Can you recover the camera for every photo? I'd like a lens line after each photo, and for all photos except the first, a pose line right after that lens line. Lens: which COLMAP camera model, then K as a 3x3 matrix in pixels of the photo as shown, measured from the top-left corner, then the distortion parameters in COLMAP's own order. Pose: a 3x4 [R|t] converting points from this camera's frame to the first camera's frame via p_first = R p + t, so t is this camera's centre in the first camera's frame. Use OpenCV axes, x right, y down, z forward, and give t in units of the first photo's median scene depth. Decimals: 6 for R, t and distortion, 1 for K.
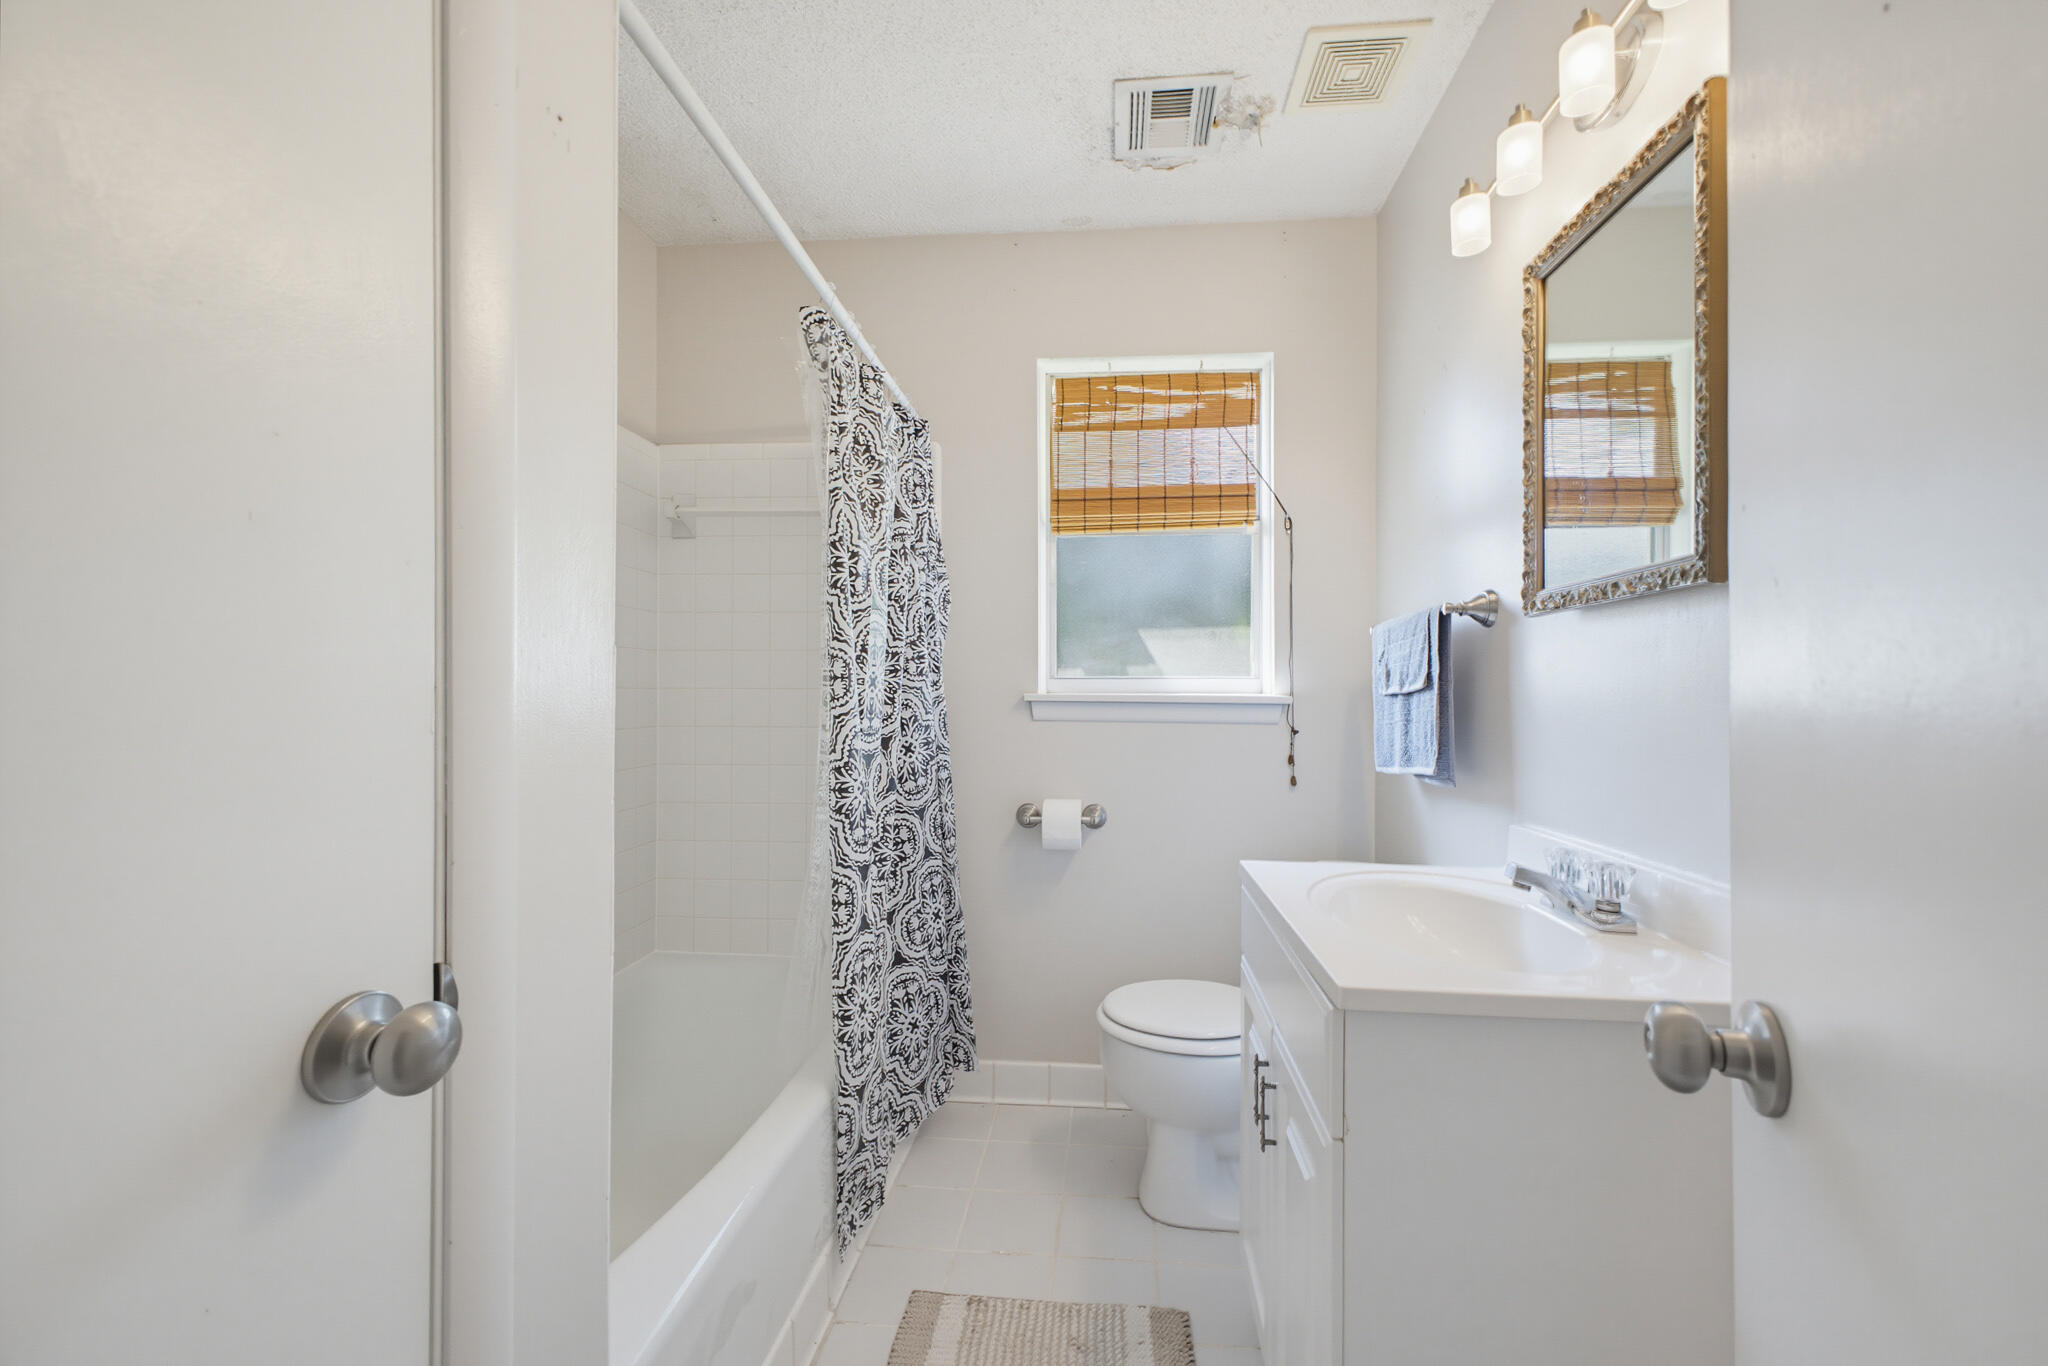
lens RADIAL K [[811.4, 0, 1022.6], [0, 811.4, 697.6], [0, 0, 1]] dist [0.019002, -0.006087]
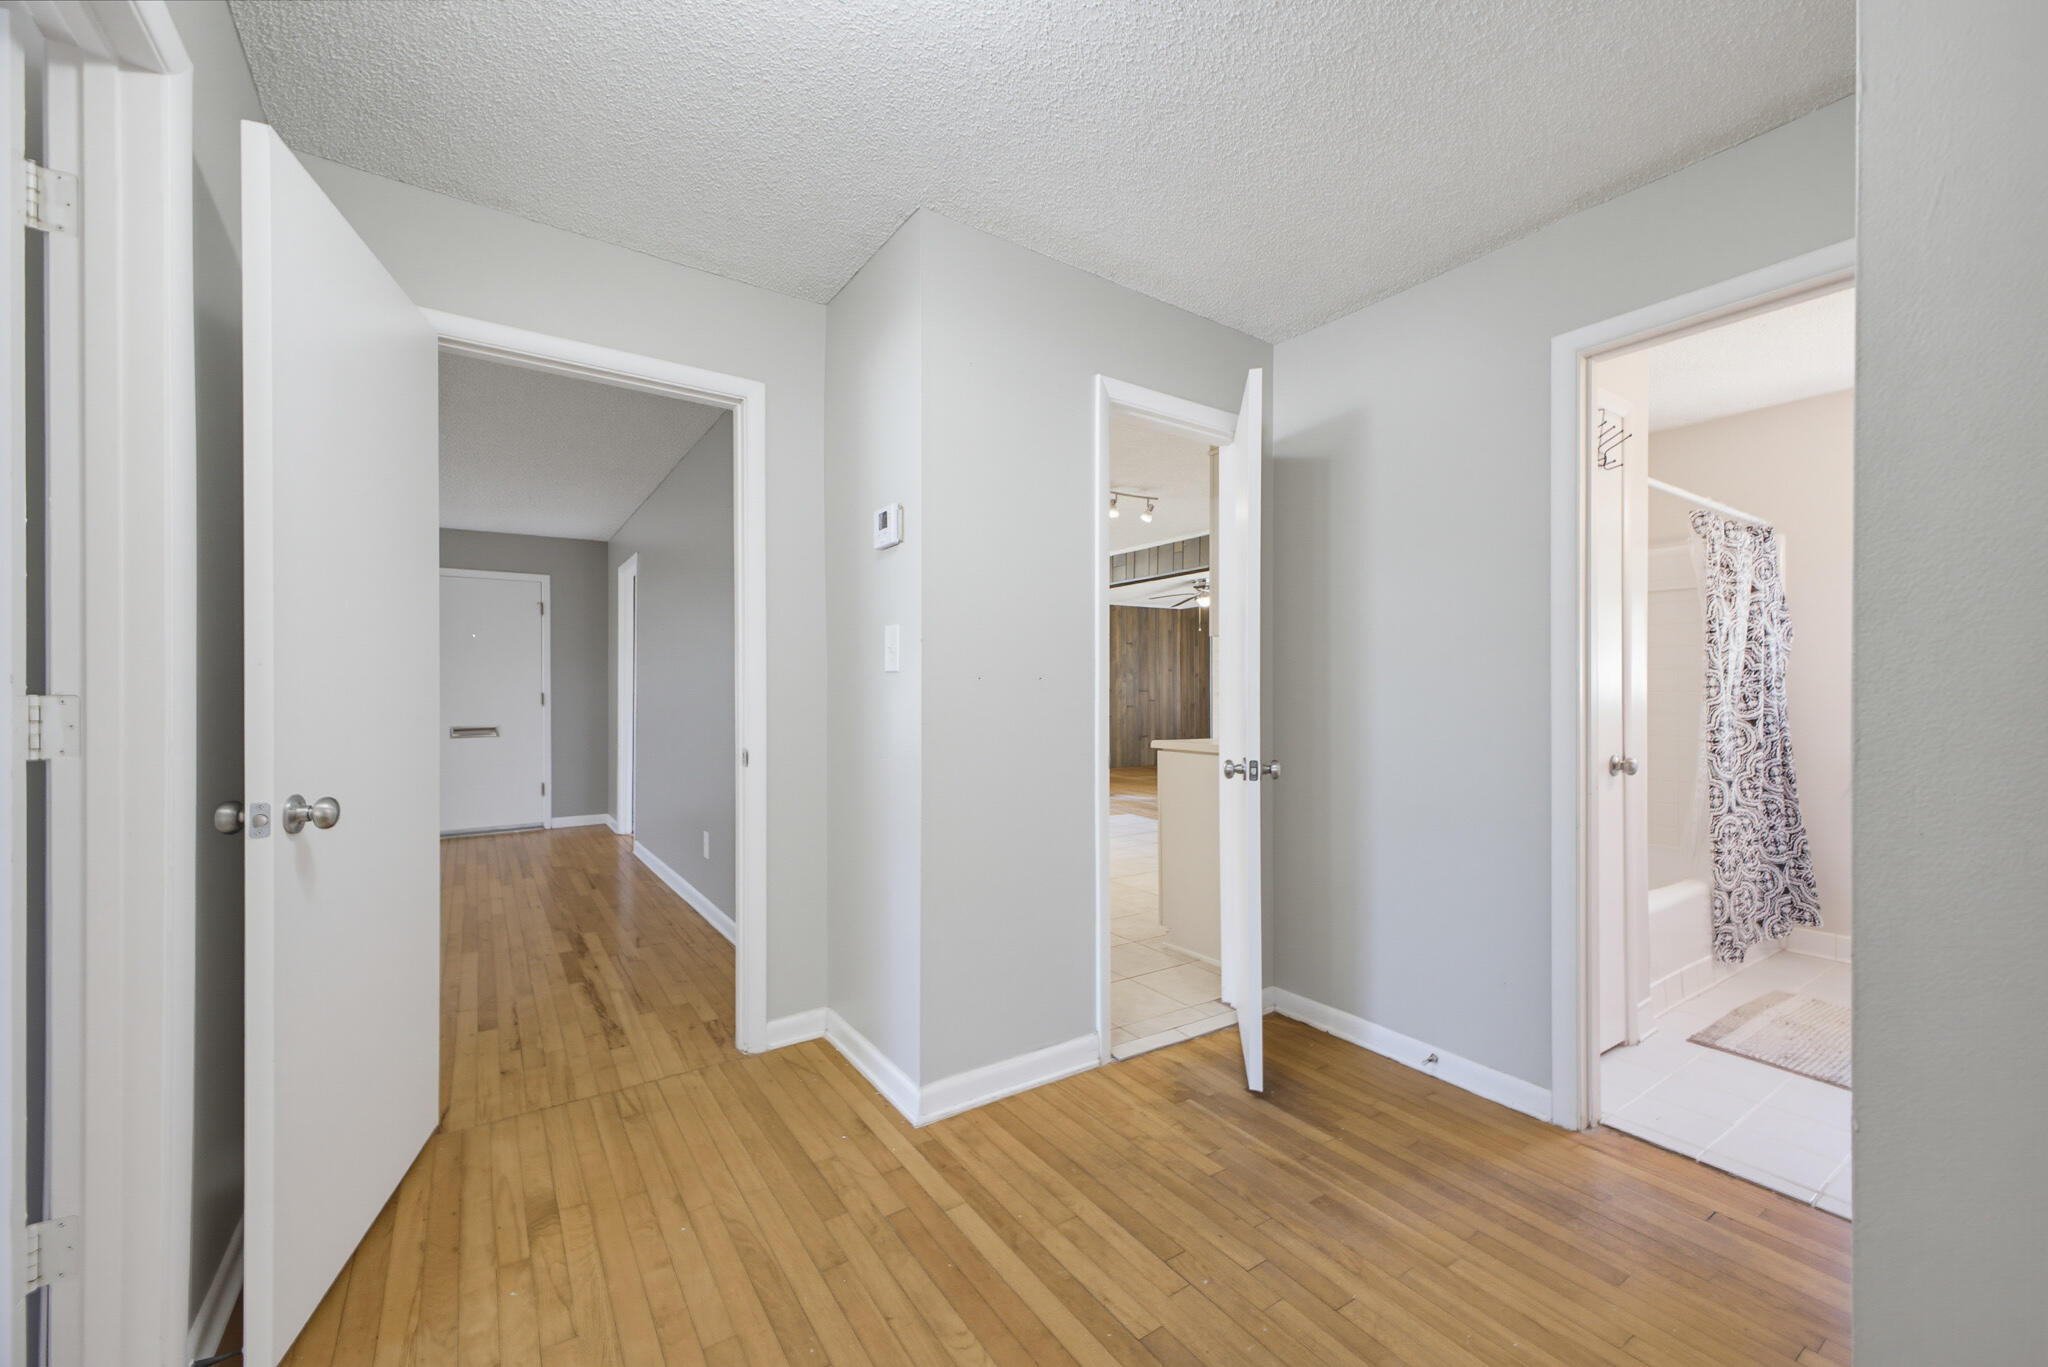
lens RADIAL K [[811.4, 0, 1028.2], [0, 811.4, 690.1], [0, 0, 1]] dist [0.019002, -0.006087]
pose [[0.642399, -0.003081, -0.766365, 0.245814], [0.007722, 0.999967, 0.002452, -0.034200], [0.766332, -0.007493, 0.642401, -1.633005]]
